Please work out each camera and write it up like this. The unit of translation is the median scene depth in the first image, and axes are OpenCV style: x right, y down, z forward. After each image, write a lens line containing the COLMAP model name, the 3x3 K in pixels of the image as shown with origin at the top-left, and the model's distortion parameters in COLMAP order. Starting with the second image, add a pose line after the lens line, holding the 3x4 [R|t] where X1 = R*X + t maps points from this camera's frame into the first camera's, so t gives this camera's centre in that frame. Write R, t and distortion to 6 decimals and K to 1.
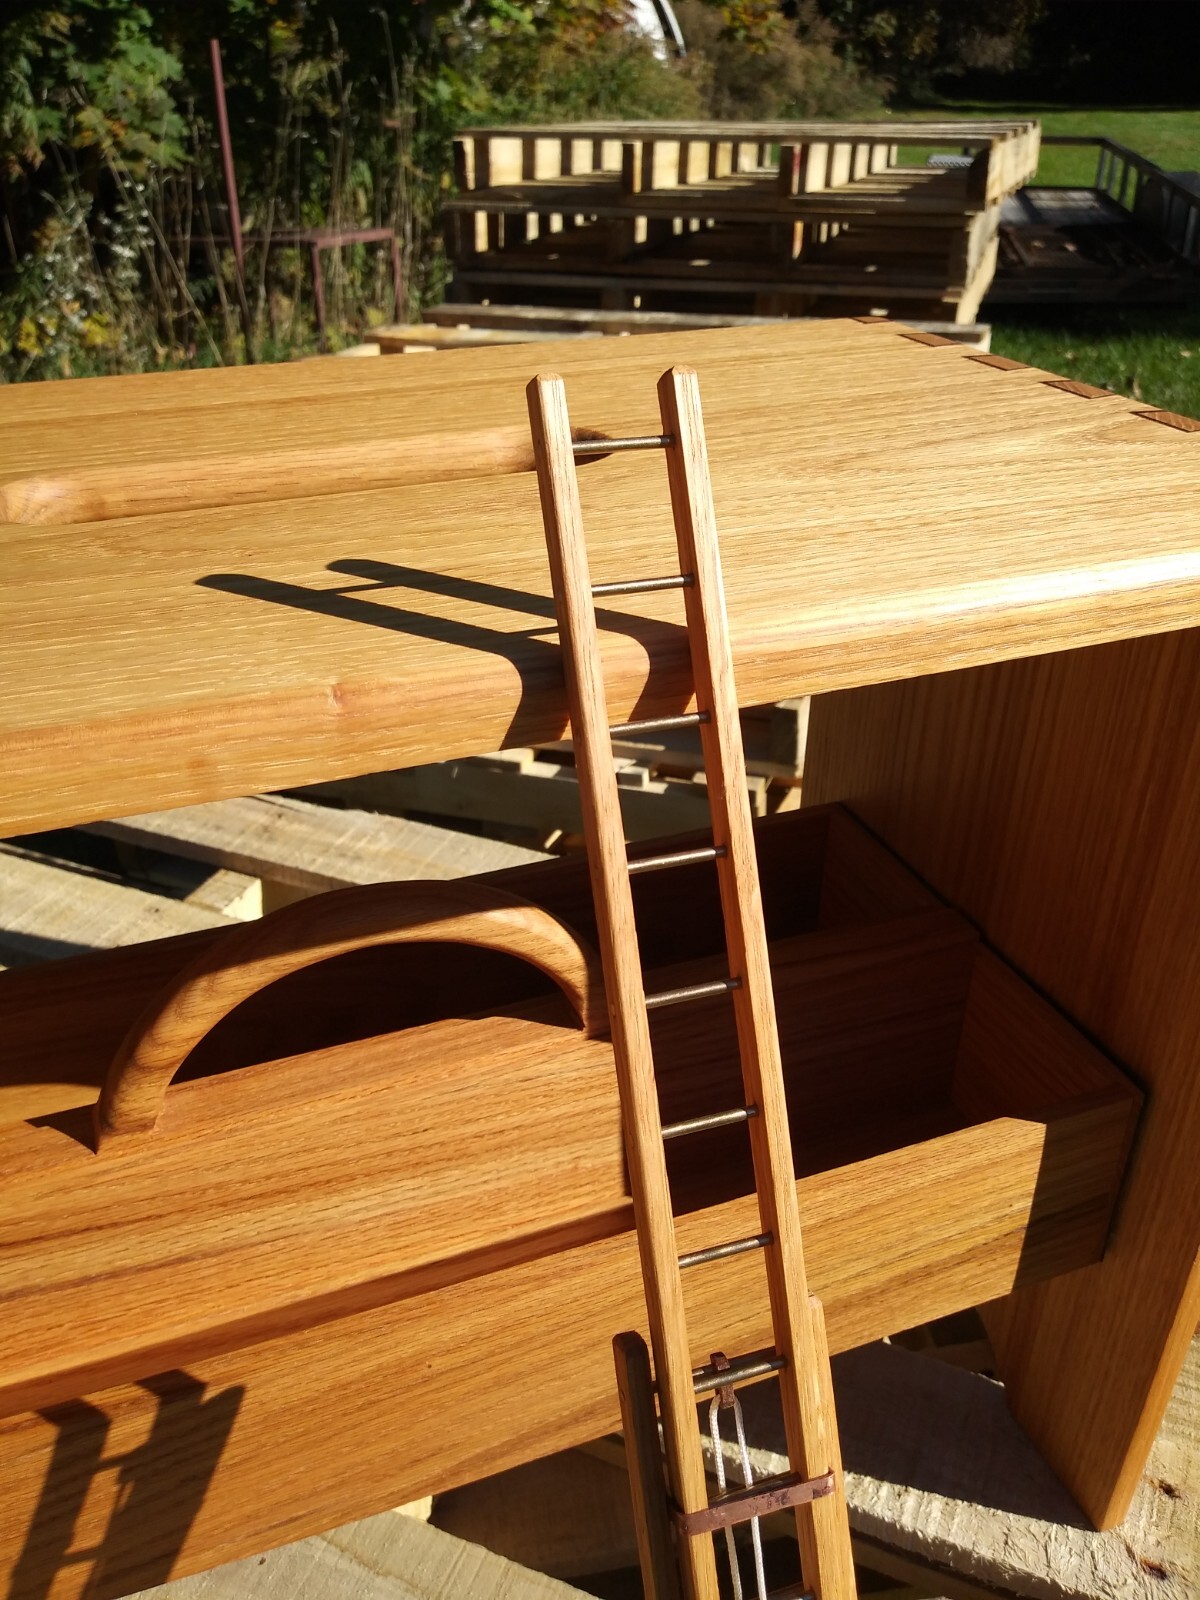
lens RADIAL K [[1334.8, 0, 586.2], [0, 1334.8, 787.1], [0, 0, 1]] dist [0.017245, -0.078445]
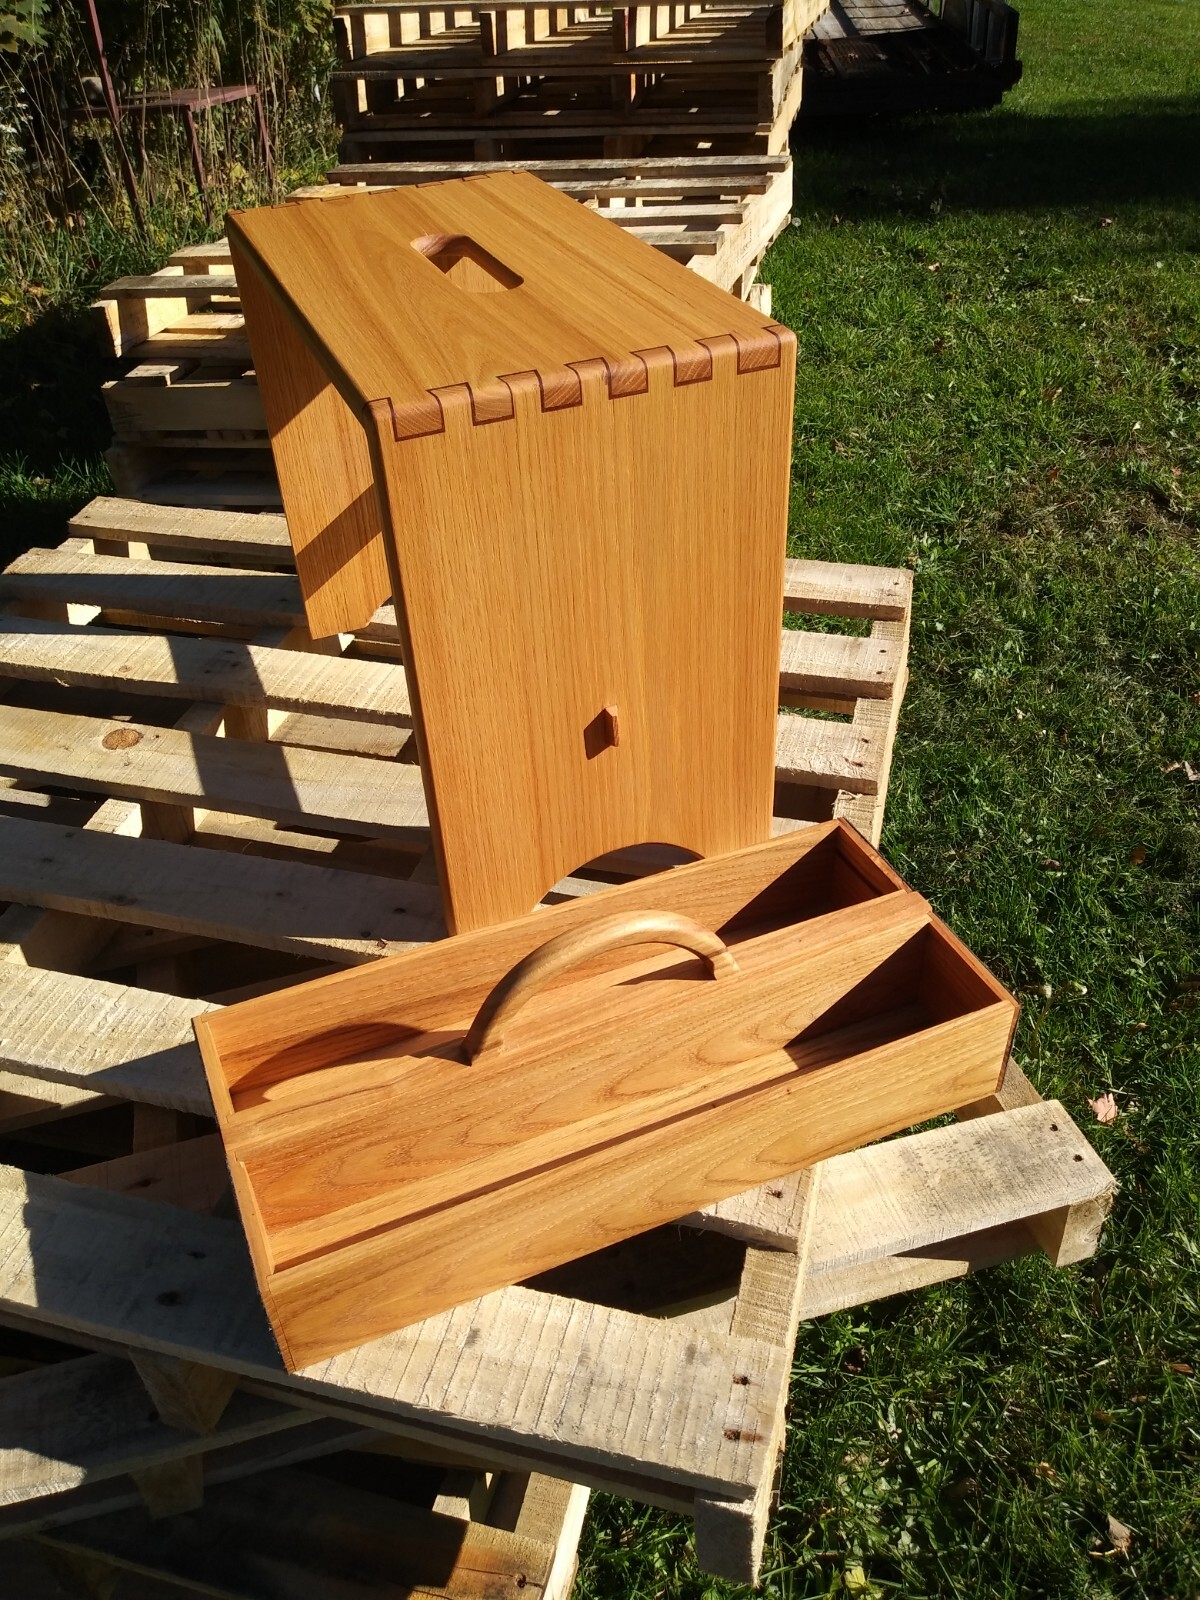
lens RADIAL K [[1317.1, 0, 600.0], [0, 1317.1, 800.0], [0, 0, 1]] dist [0.030602, -0.095631]
pose [[0.990326, -0.108538, 0.086453, -0.237224], [0.096800, 0.986777, 0.130000, 0.356547], [-0.099420, -0.120374, 0.987738, -1.358701]]
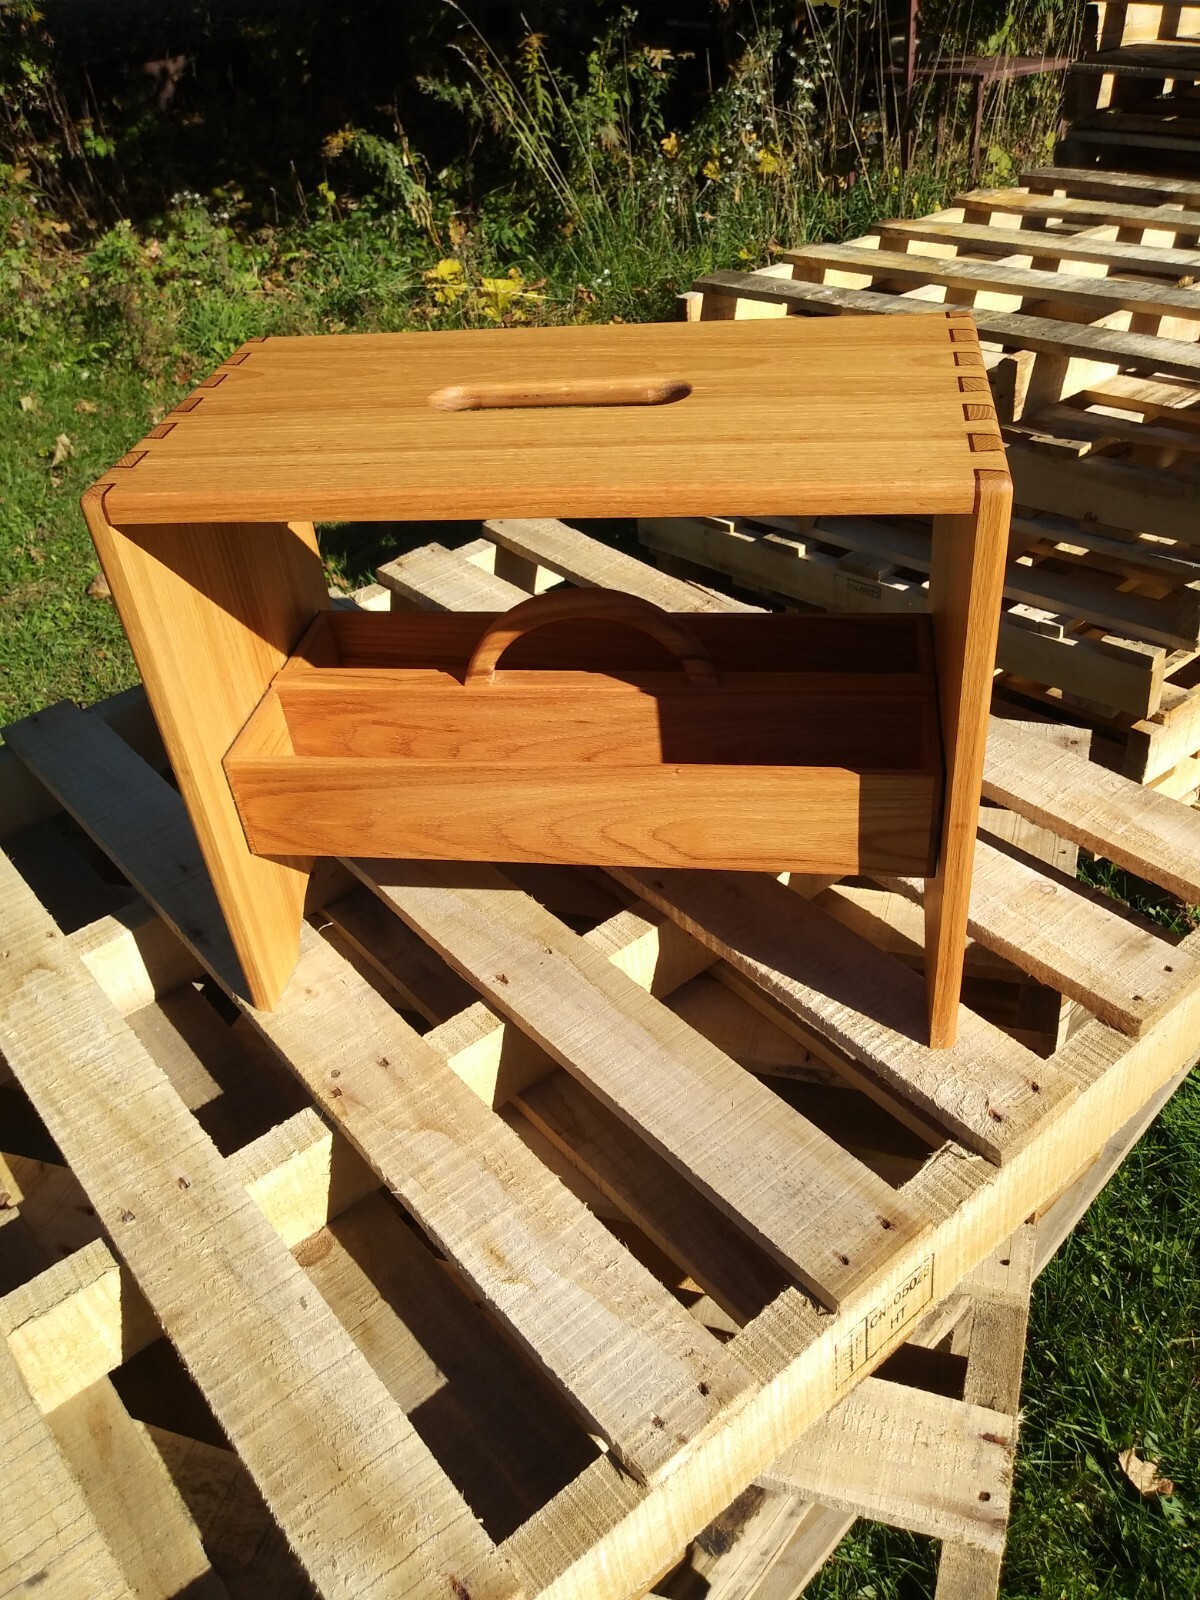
lens RADIAL K [[1323.3, 0, 594.3], [0, 1323.3, 786.8], [0, 0, 1]] dist [0.024783, -0.083254]
pose [[0.883718, 0.215529, -0.415438, 0.662378], [-0.157072, 0.972751, 0.170539, -0.022347], [0.440874, -0.085454, 0.893492, -0.782096]]
